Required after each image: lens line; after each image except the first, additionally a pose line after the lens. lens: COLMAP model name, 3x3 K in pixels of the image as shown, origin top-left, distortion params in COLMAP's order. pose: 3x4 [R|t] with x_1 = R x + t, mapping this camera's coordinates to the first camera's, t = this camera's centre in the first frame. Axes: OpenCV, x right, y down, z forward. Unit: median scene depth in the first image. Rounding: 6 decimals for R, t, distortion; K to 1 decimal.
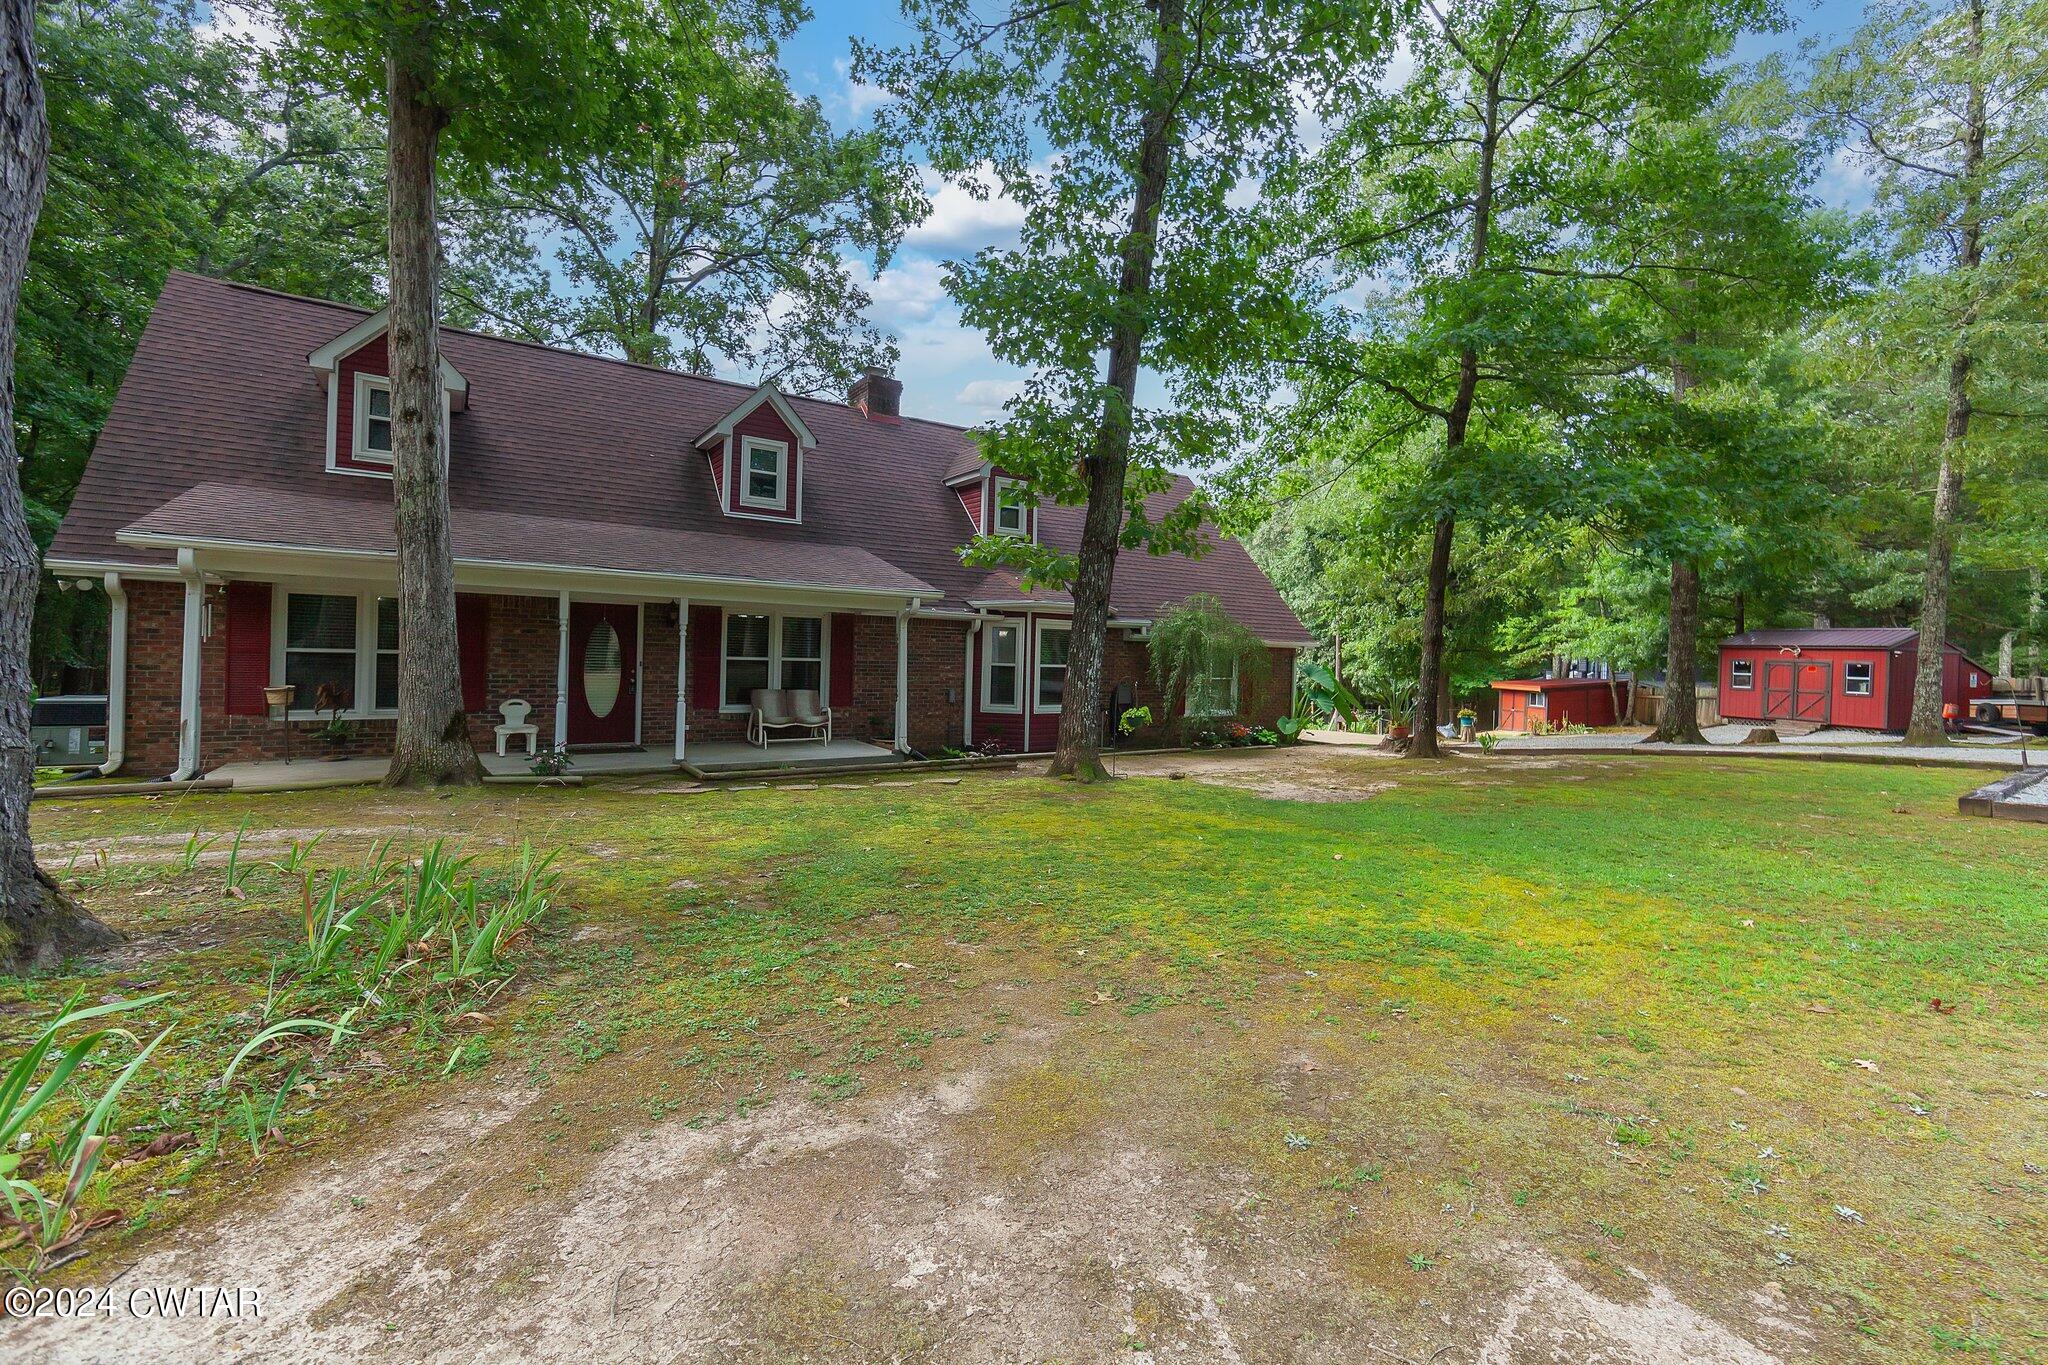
lens RADIAL K [[873.7, 0, 1024.0], [0, 873.7, 682.5], [0, 0, 1]] dist [-0.001791, -0.000171]
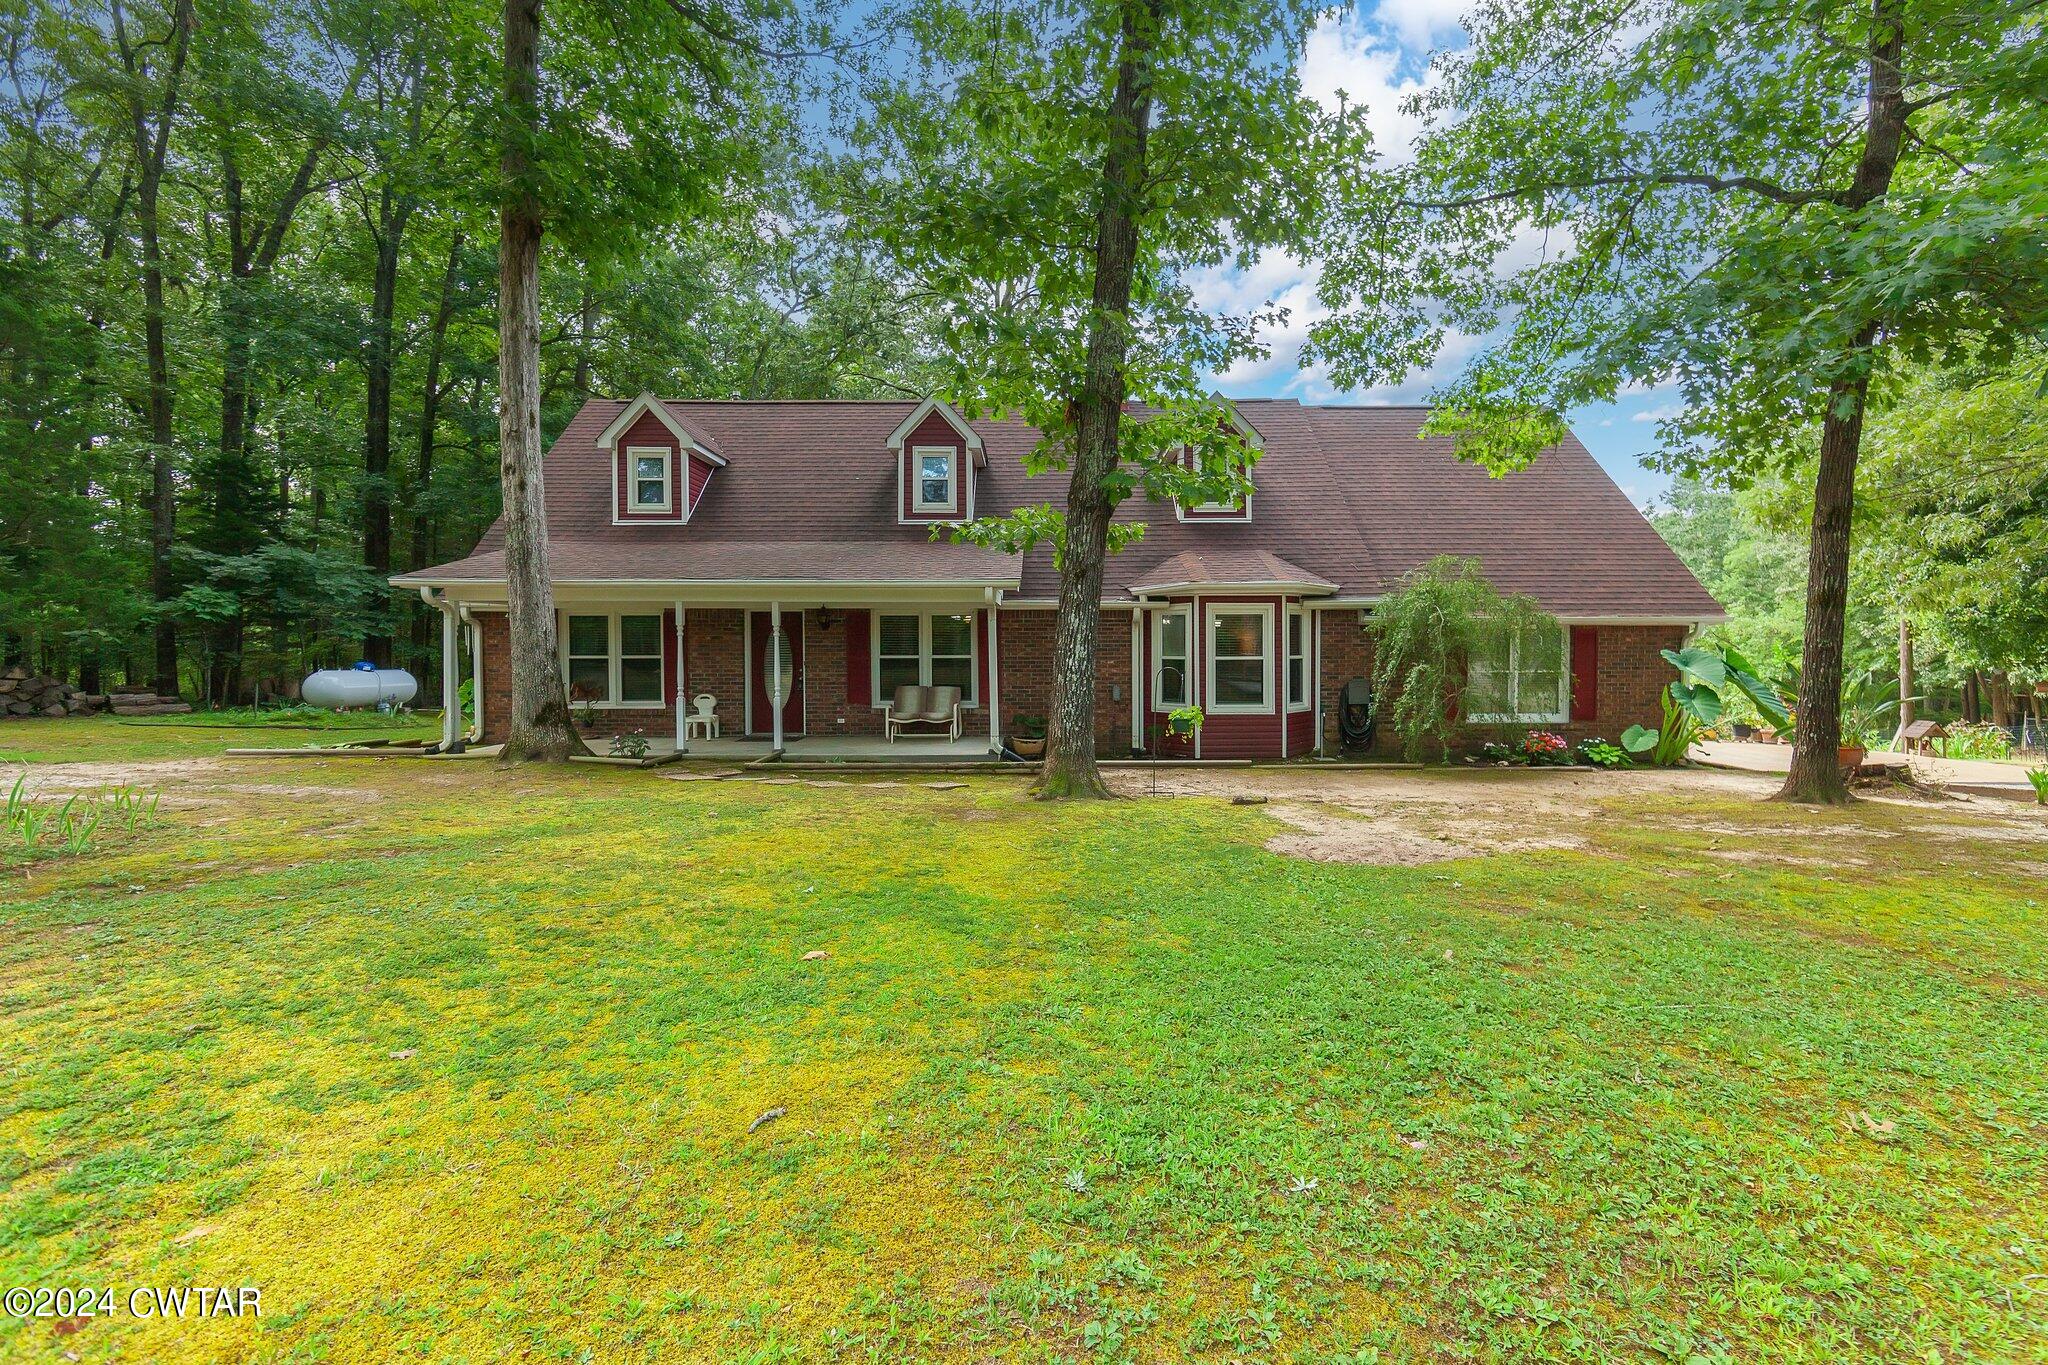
lens RADIAL K [[819.5, 0, 967.3], [0, 819.5, 679.8], [0, 0, 1]] dist [0.010683, 0.000006]
pose [[0.817515, -0.002442, -0.575903, 0.317805], [0.004568, 0.999987, 0.002244, -0.000942], [0.575890, -0.004466, 0.817515, 0.230242]]
